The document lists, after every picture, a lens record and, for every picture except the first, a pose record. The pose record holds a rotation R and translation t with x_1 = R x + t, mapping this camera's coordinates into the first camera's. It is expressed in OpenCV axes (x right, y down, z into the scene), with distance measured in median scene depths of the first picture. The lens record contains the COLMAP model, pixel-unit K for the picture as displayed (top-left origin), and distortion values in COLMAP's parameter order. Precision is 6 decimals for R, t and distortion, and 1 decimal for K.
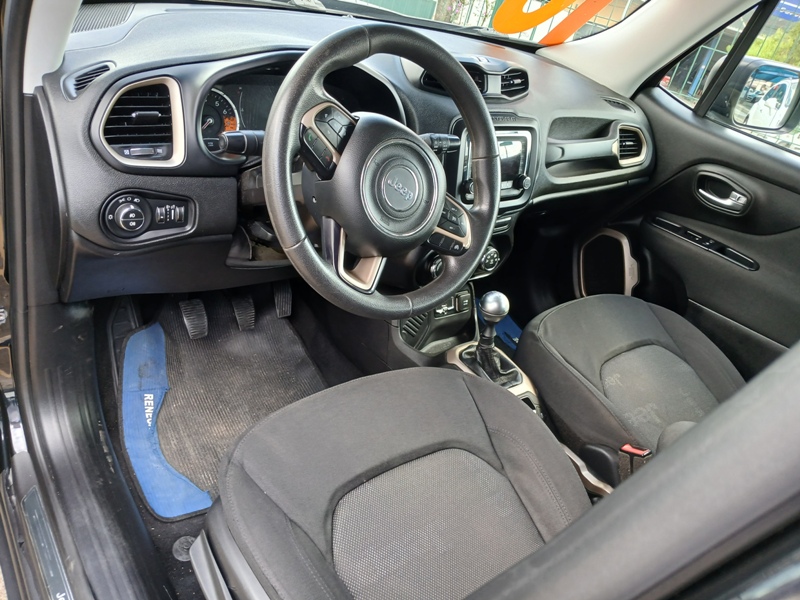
lens RADIAL K [[643.4, 0, 400.0], [0, 643.4, 300.0], [0, 0, 1]] dist [0.063333, -0.129765]
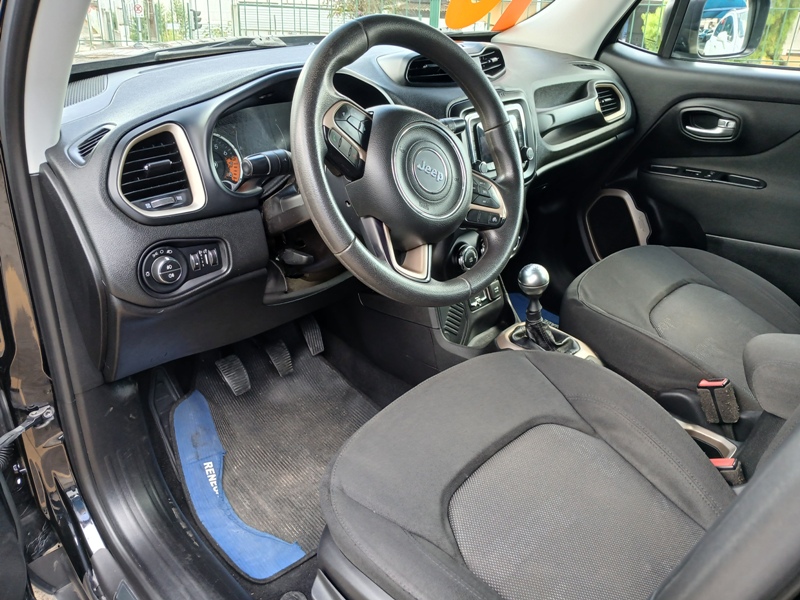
lens RADIAL K [[643.4, 0, 400.0], [0, 643.4, 300.0], [0, 0, 1]] dist [0.063333, -0.129765]
pose [[0.967050, -0.252617, 0.031600, -0.090966], [0.254059, 0.965569, -0.055950, 0.043970], [-0.016378, 0.062135, 0.997933, 0.022845]]
